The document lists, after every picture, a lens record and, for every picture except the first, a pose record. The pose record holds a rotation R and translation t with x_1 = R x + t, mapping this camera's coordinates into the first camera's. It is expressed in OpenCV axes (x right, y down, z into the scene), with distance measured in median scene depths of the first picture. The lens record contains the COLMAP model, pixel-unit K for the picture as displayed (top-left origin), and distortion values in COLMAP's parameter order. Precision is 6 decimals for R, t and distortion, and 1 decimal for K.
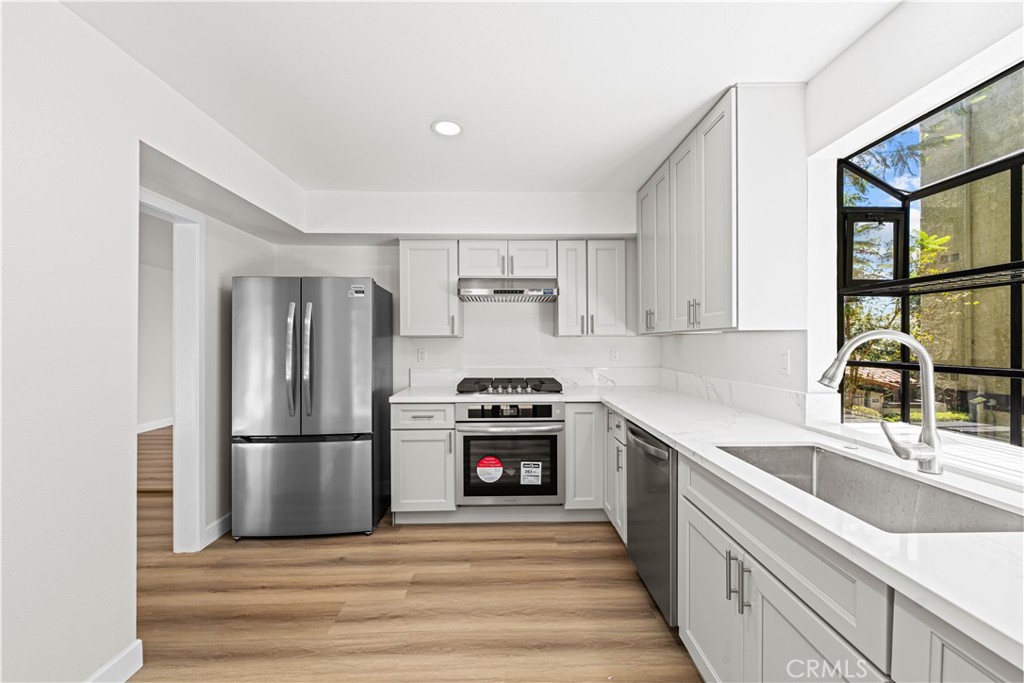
lens RADIAL K [[414.1, 0, 516.1], [0, 414.1, 343.5], [0, 0, 1]] dist [-0.000094, -0.001059]
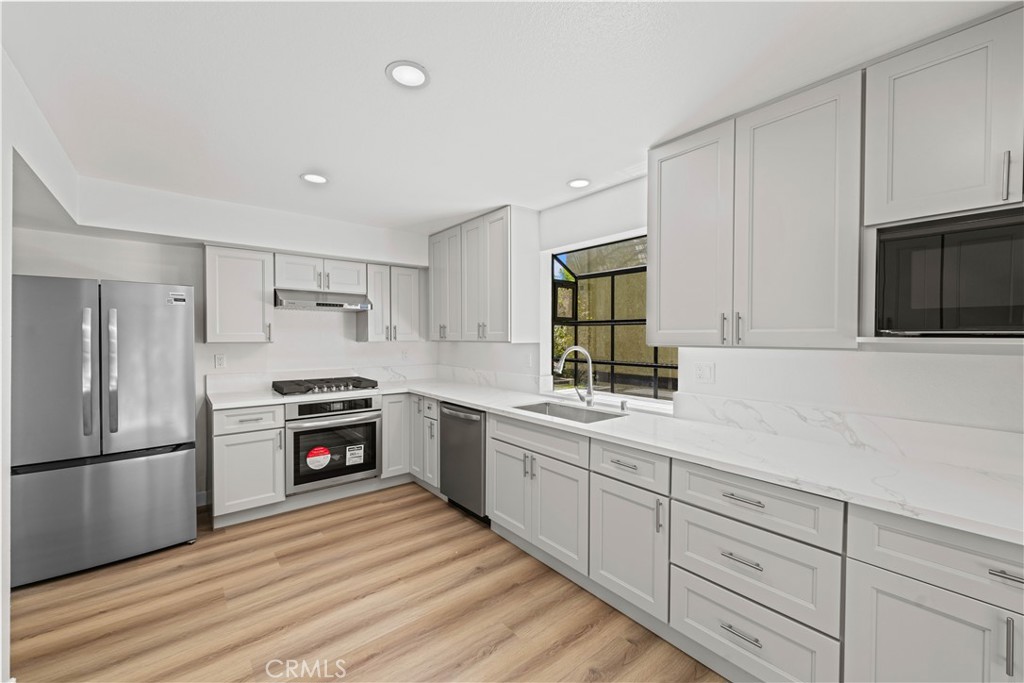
lens RADIAL K [[414.1, 0, 518.7], [0, 414.1, 336.2], [0, 0, 1]] dist [-0.000094, -0.001059]
pose [[0.780389, 0.005073, 0.625274, -0.389280], [-0.003458, 0.999987, -0.003797, -0.039717], [-0.625285, 0.000801, 0.780396, -0.290459]]
